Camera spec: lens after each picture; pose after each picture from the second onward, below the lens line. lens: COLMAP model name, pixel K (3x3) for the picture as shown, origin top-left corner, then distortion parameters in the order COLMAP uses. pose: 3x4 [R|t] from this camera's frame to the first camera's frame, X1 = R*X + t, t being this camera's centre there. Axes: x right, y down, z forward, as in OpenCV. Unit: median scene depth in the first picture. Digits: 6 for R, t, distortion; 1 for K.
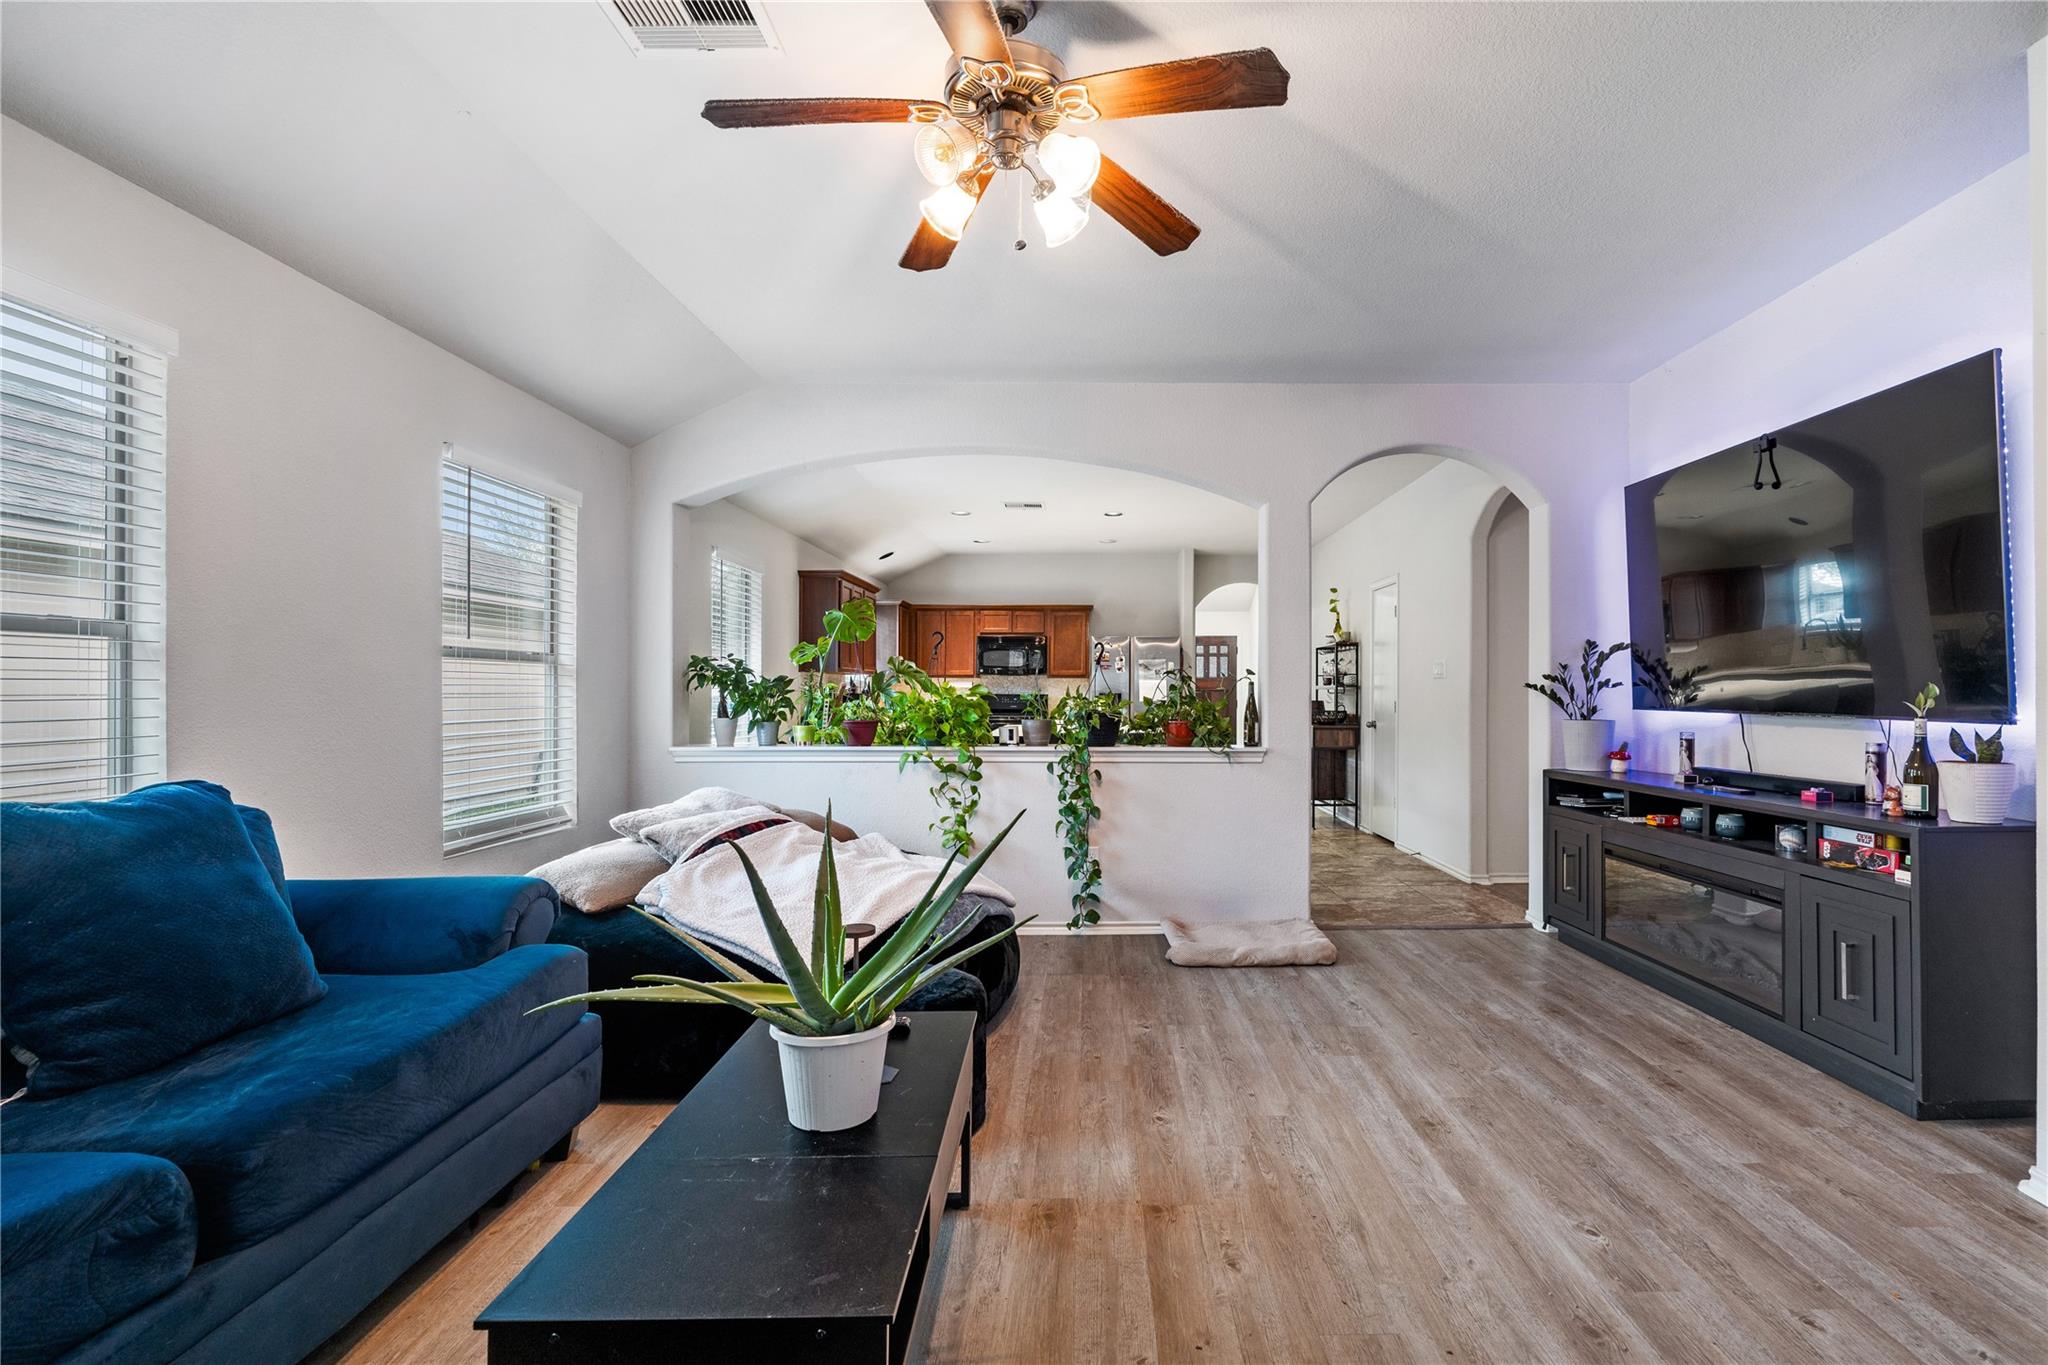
lens RADIAL K [[877.1, 0, 1024.0], [0, 877.1, 682.5], [0, 0, 1]] dist [-0.002581, 0.000672]
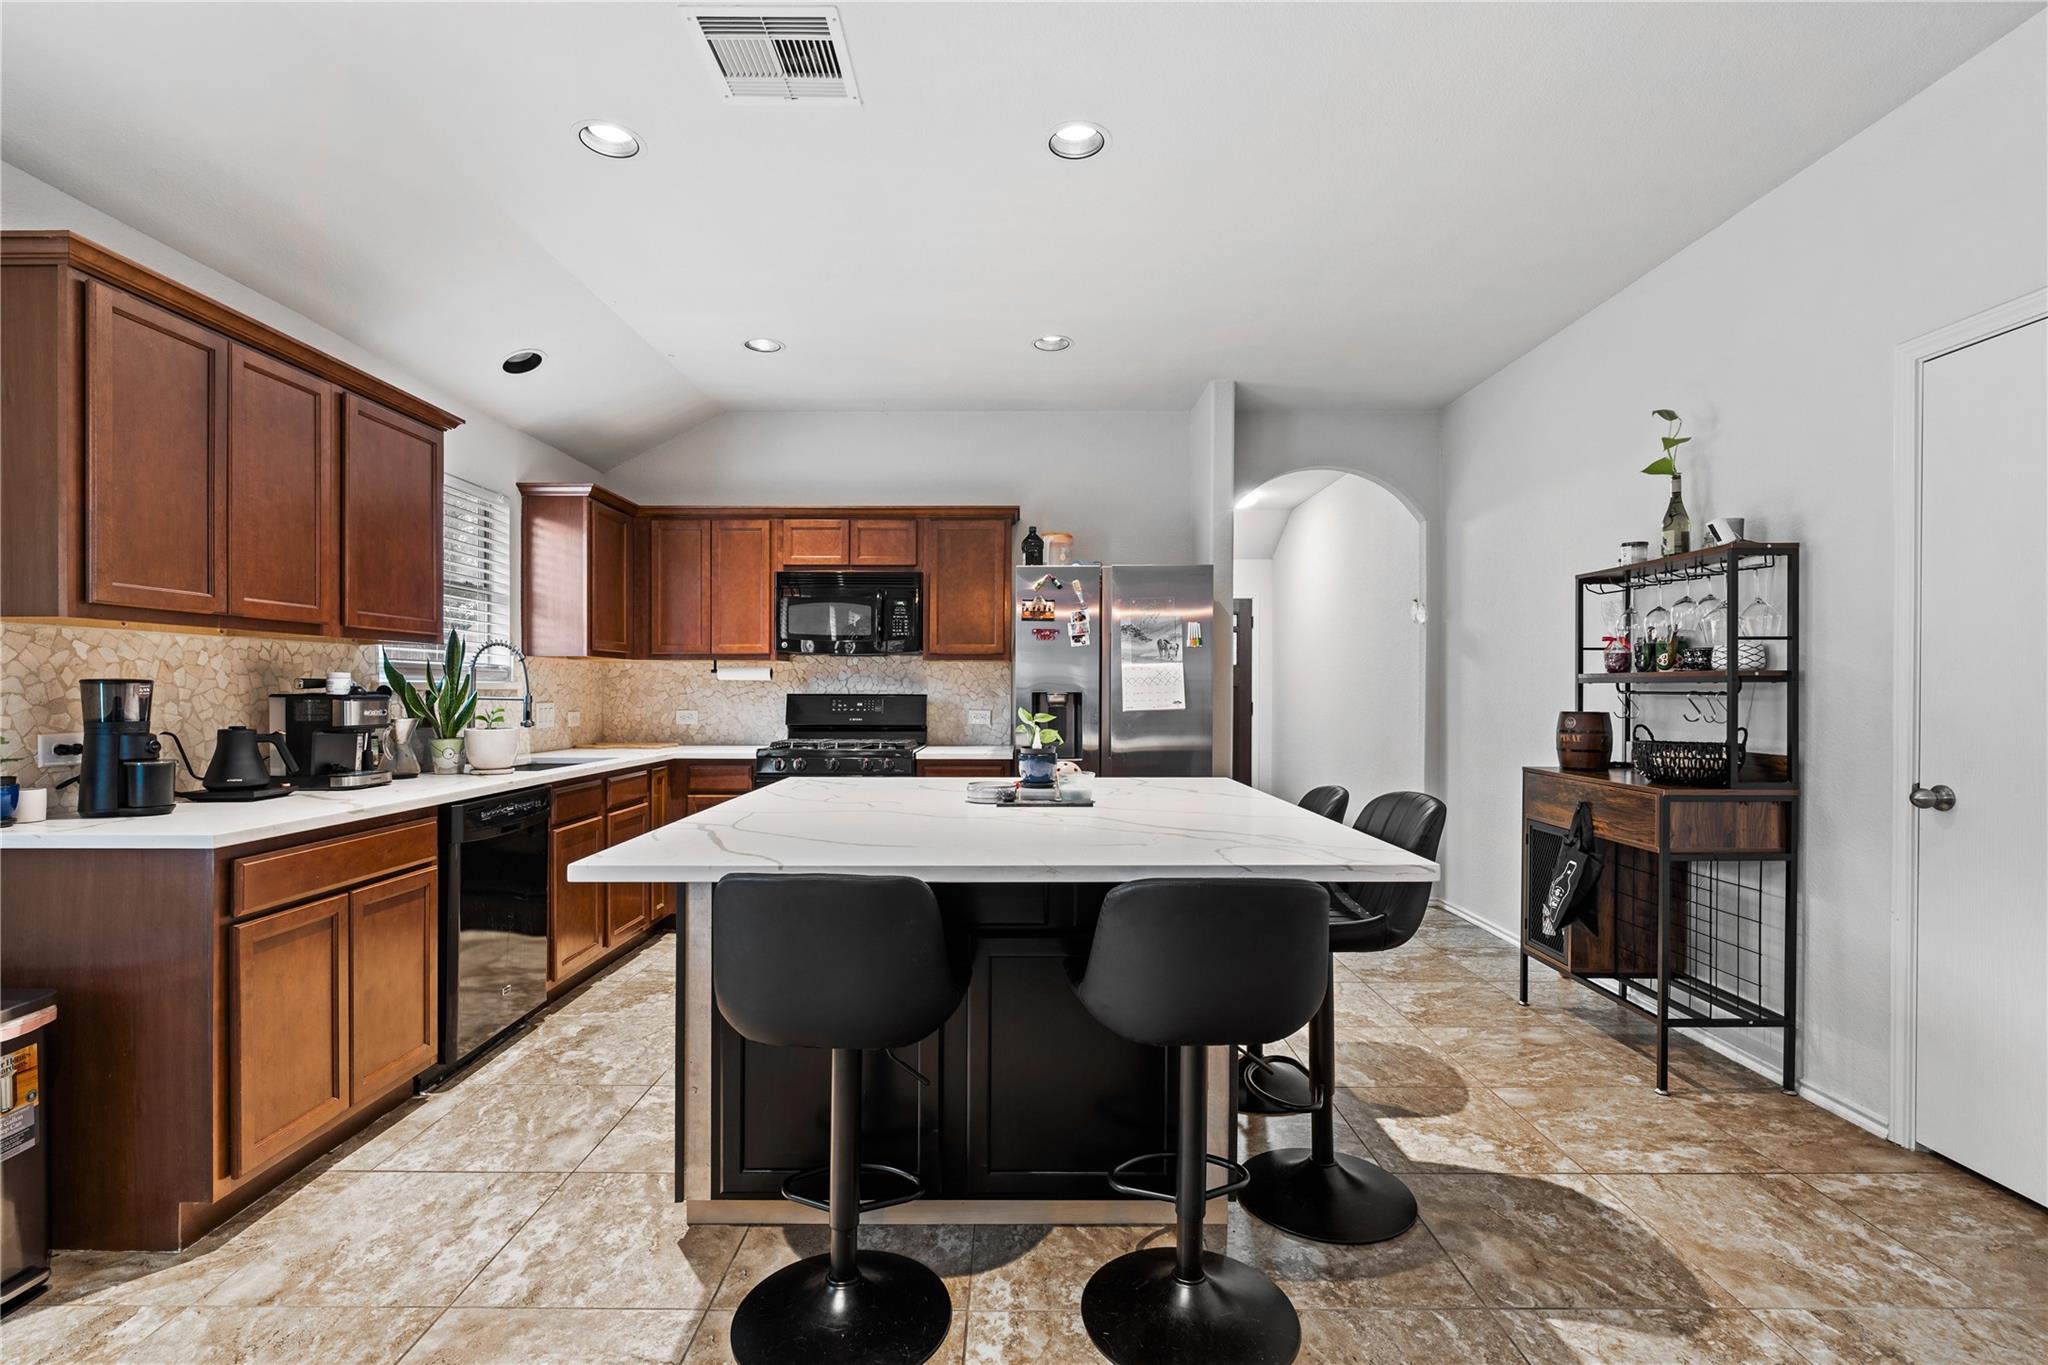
lens RADIAL K [[877.1, 0, 1024.0], [0, 877.1, 682.5], [0, 0, 1]] dist [-0.002581, 0.000672]
pose [[0.996906, -0.000636, 0.078605, 0.044147], [0.000293, 0.999990, 0.004376, 0.004856], [-0.078607, -0.004340, 0.996896, 0.530032]]
